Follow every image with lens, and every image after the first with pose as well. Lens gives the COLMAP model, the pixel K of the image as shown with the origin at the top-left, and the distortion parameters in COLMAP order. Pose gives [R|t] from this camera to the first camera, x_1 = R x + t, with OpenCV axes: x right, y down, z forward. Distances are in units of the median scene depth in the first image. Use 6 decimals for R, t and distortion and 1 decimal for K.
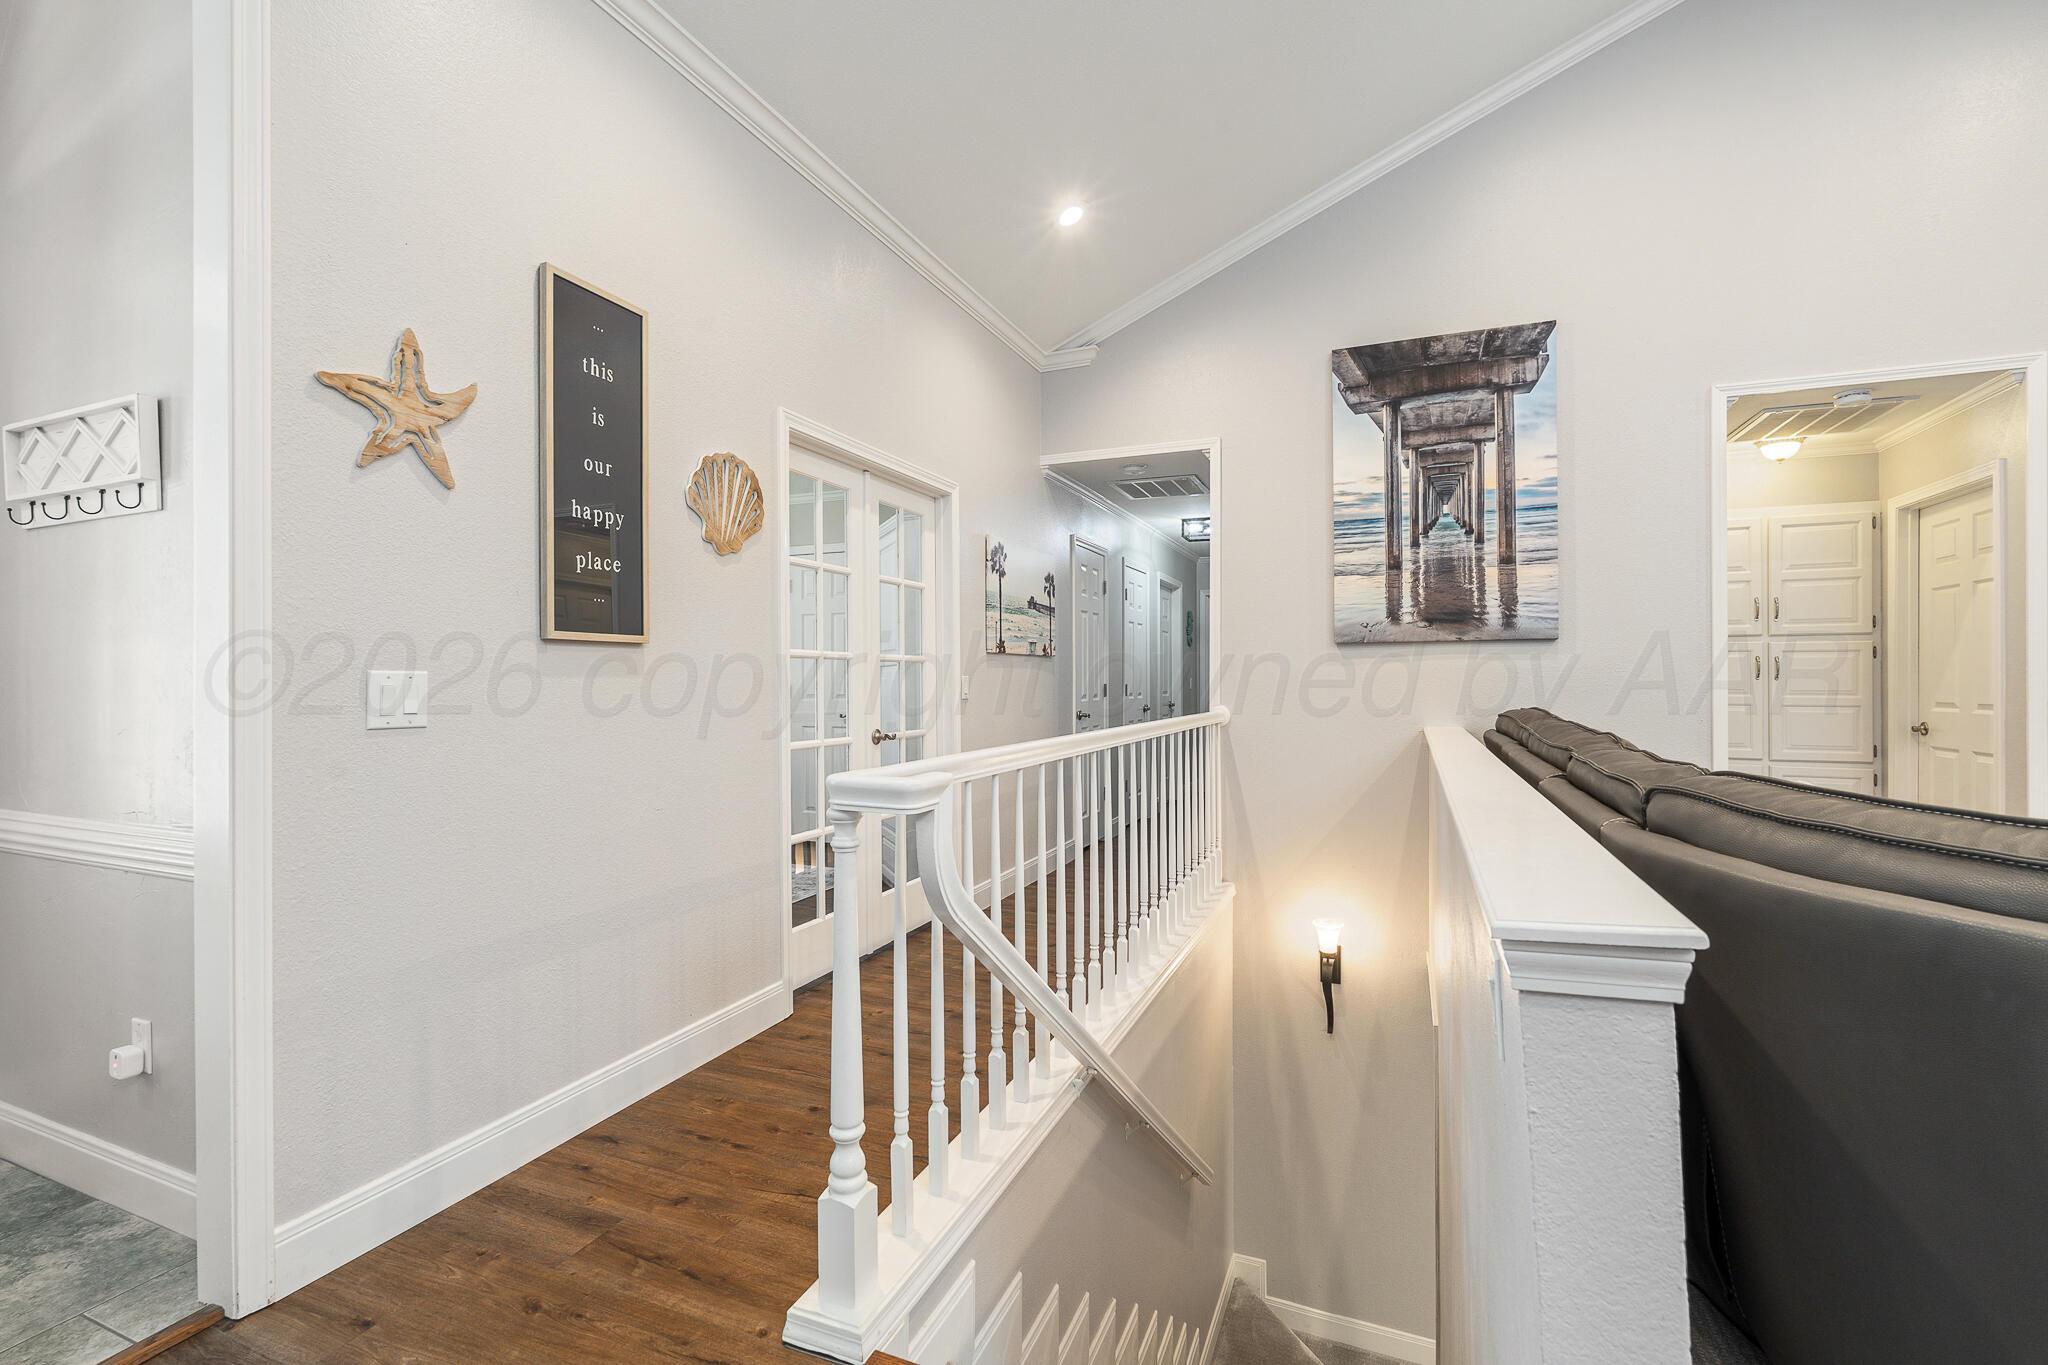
lens RADIAL K [[898.9, 0, 1025.1], [0, 898.9, 674.4], [0, 0, 1]] dist [-0.002809, -0.000472]
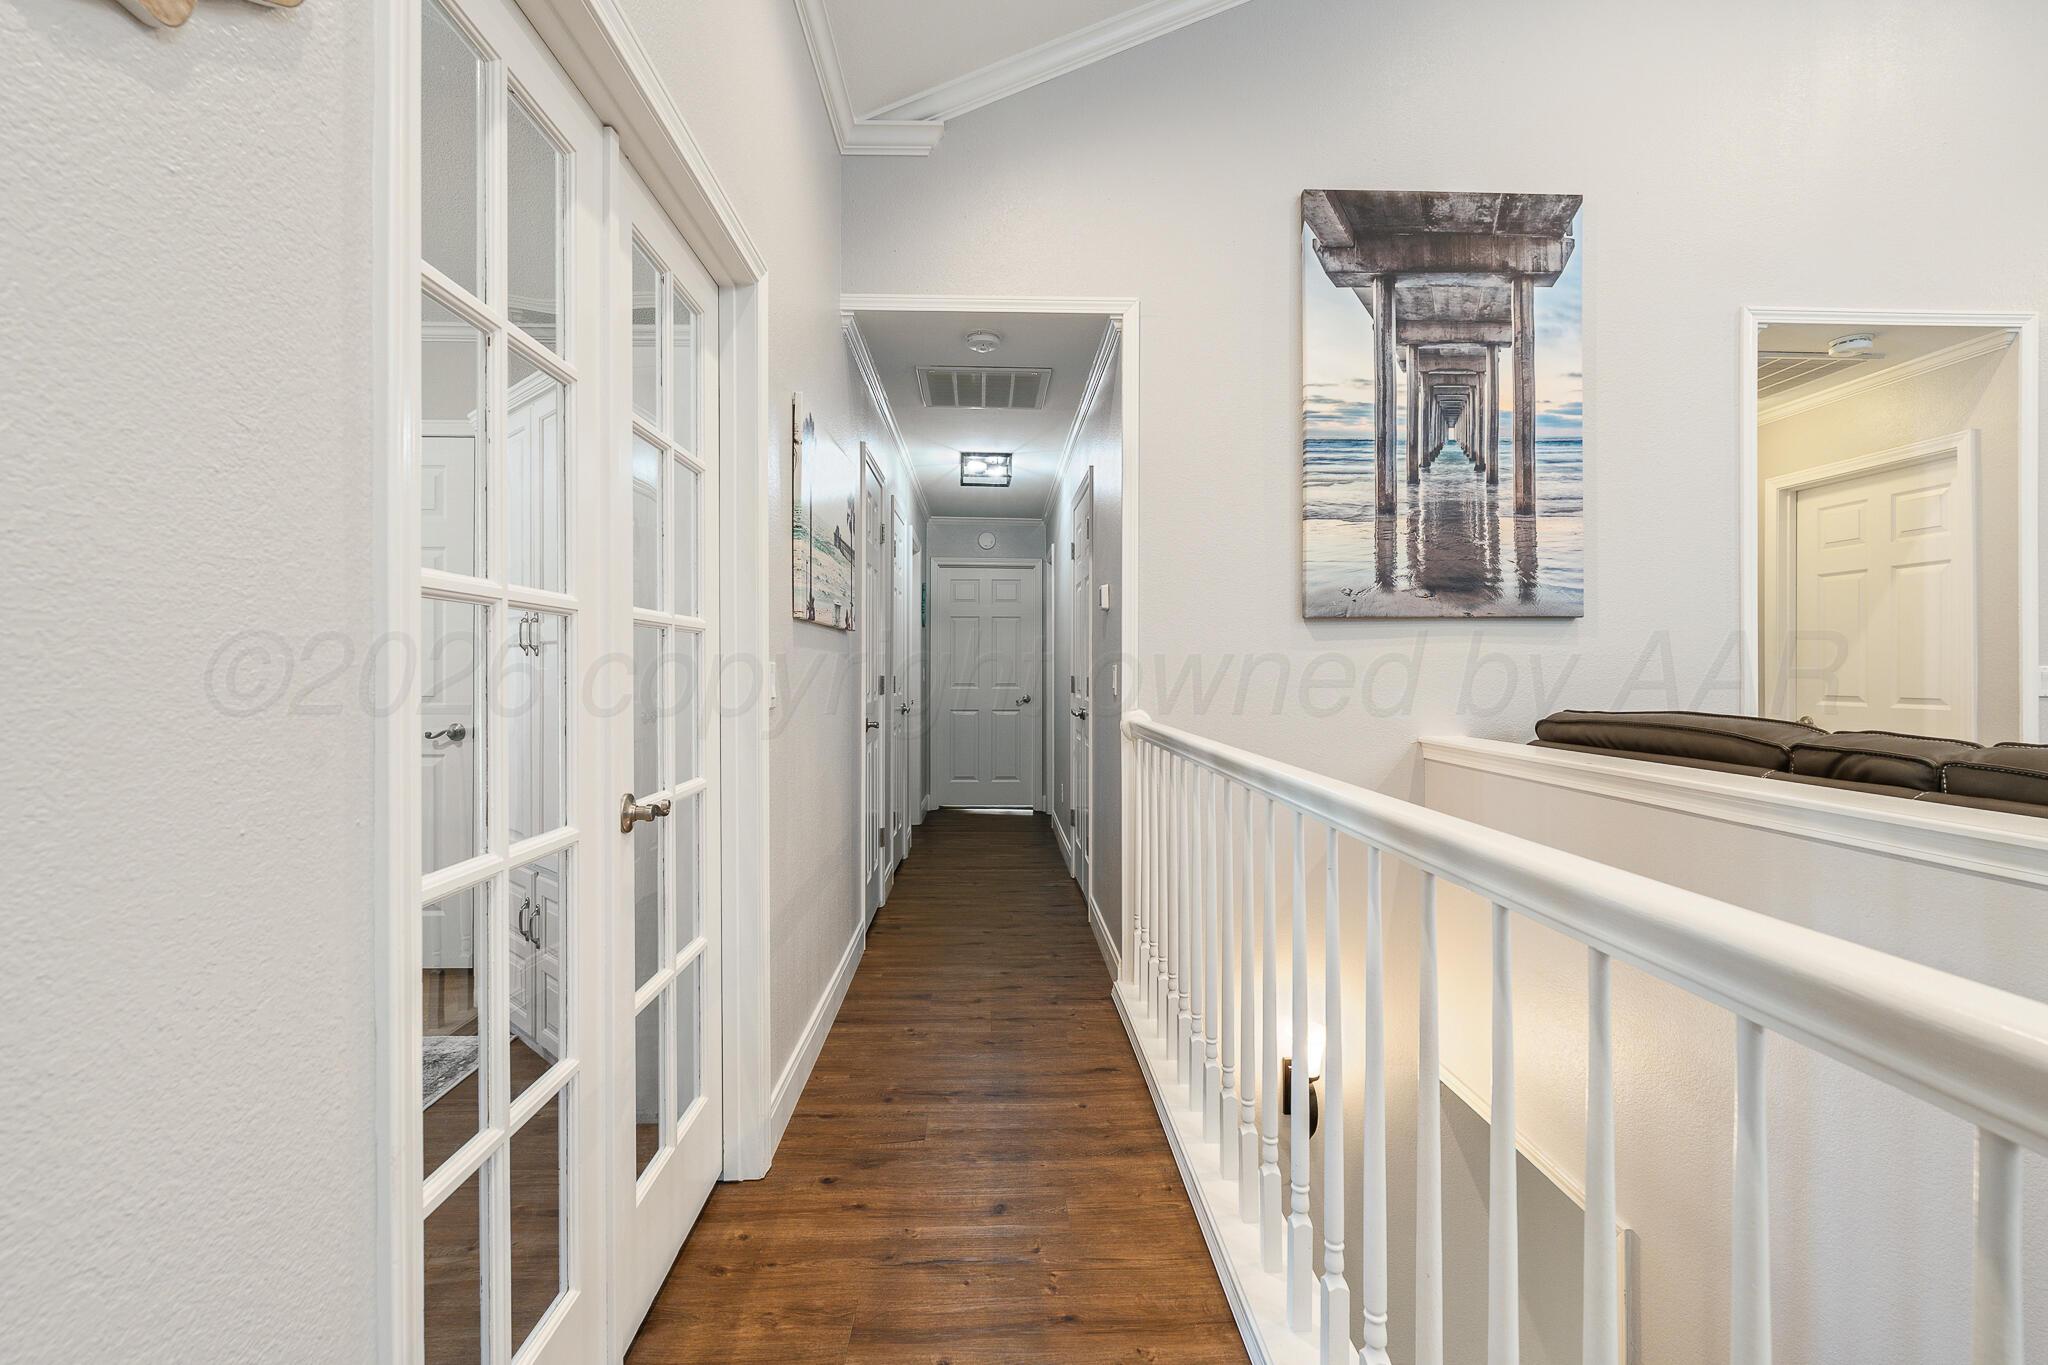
lens RADIAL K [[898.9, 0, 1008.6], [0, 898.9, 664.5], [0, 0, 1]] dist [-0.002809, -0.000472]
pose [[0.910294, 0.004315, 0.413940, -0.183609], [-0.004734, 0.999989, -0.000013, 0.003168], [-0.413936, -0.001947, 0.910304, 0.591164]]
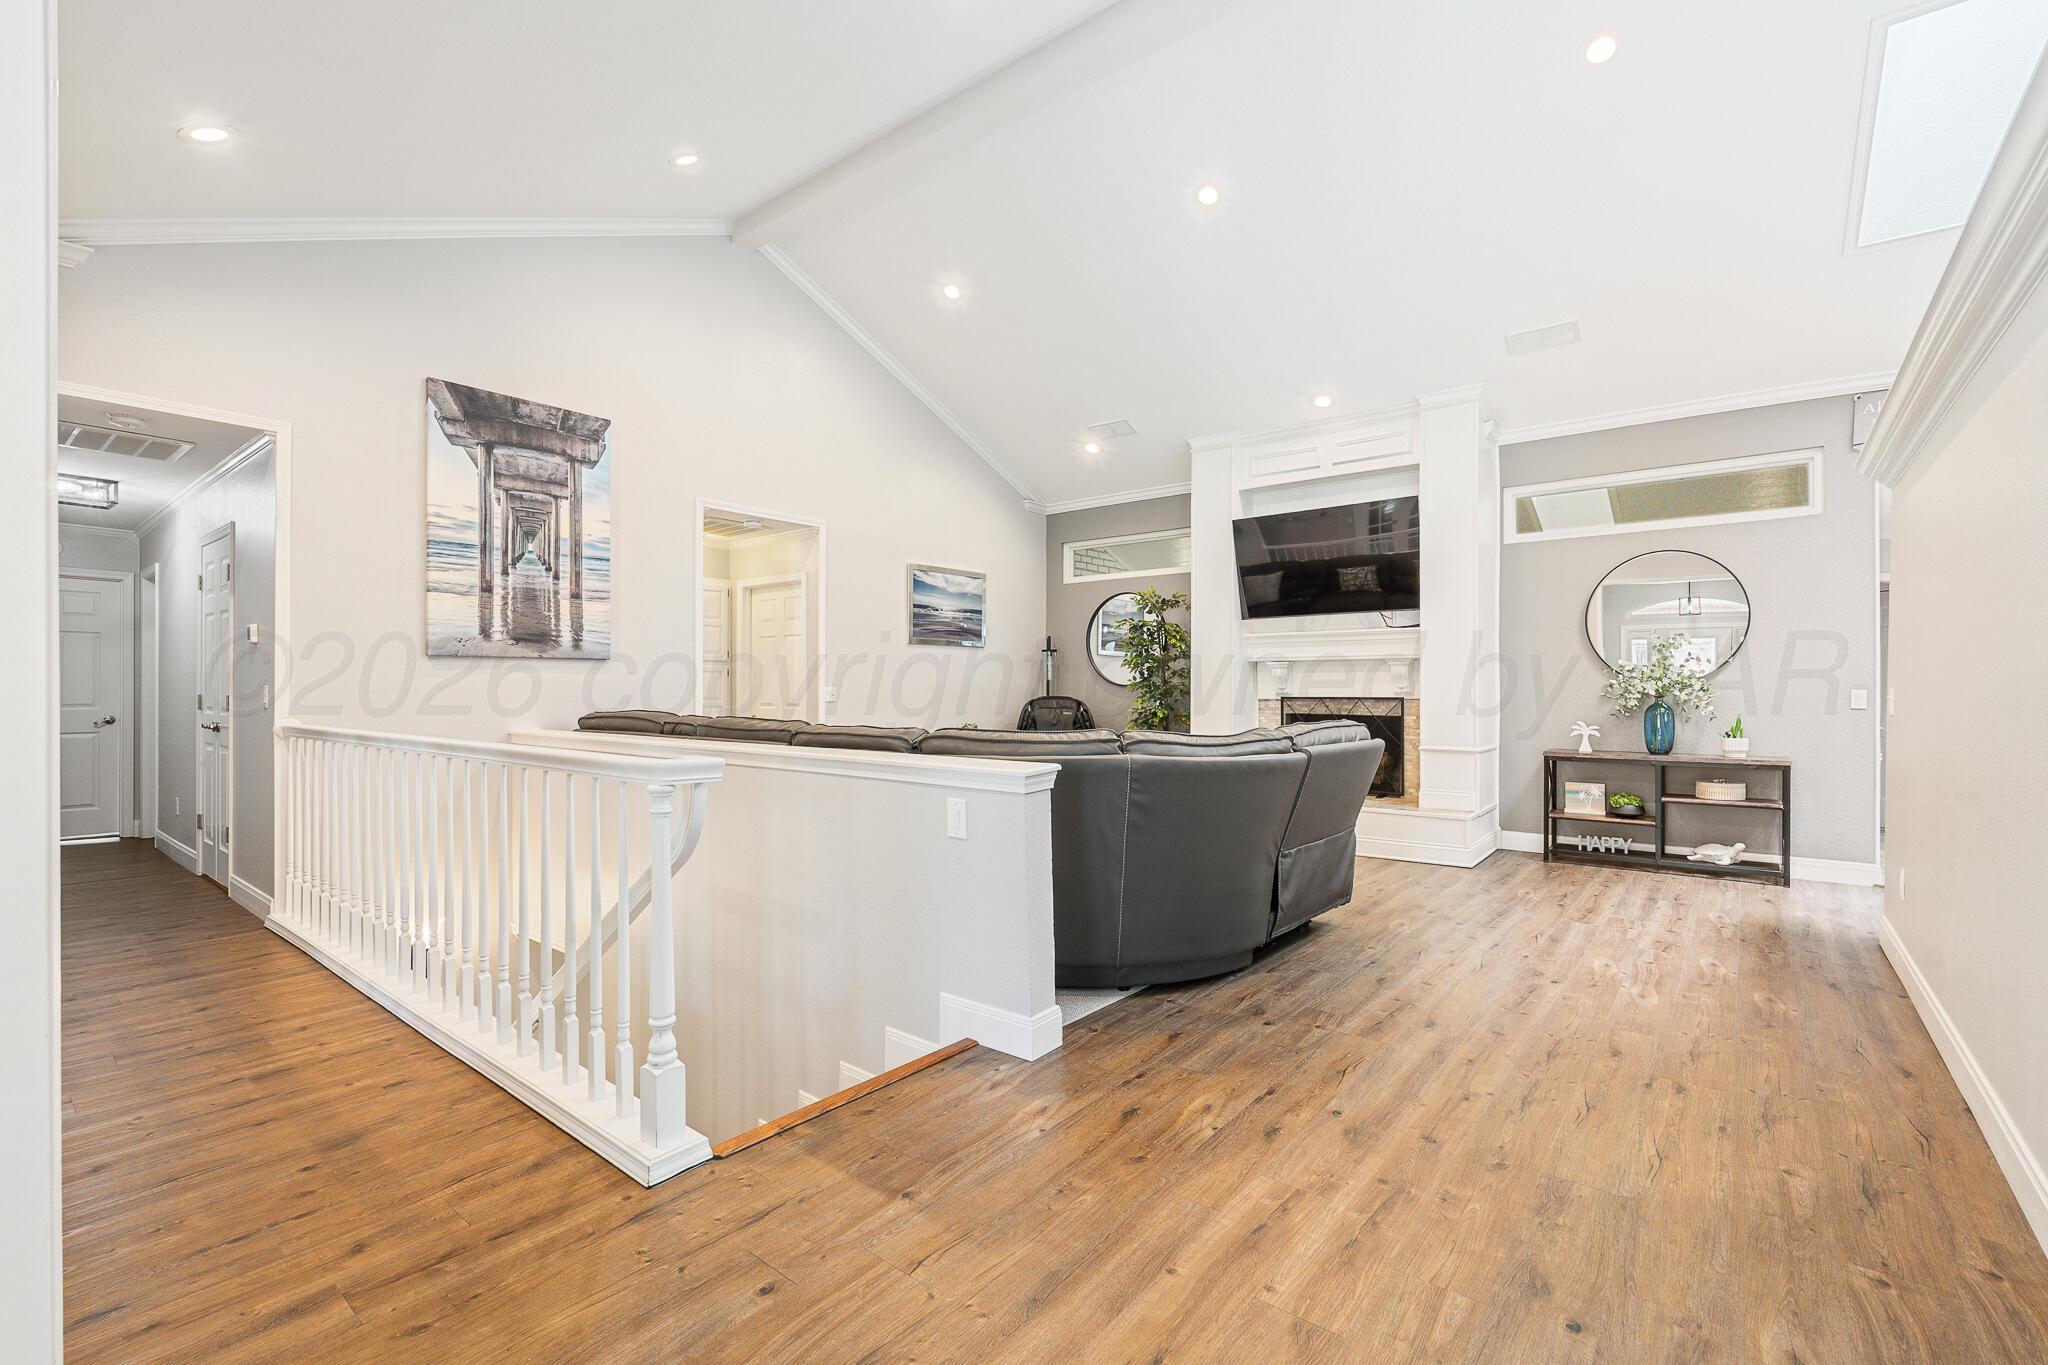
lens RADIAL K [[898.9, 0, 1033.3], [0, 898.9, 687.3], [0, 0, 1]] dist [-0.002809, -0.000472]
pose [[0.264717, 0.003267, 0.964321, -0.609865], [-0.007393, 0.999972, -0.001358, -0.000858], [-0.964298, -0.006770, 0.264733, 0.044080]]
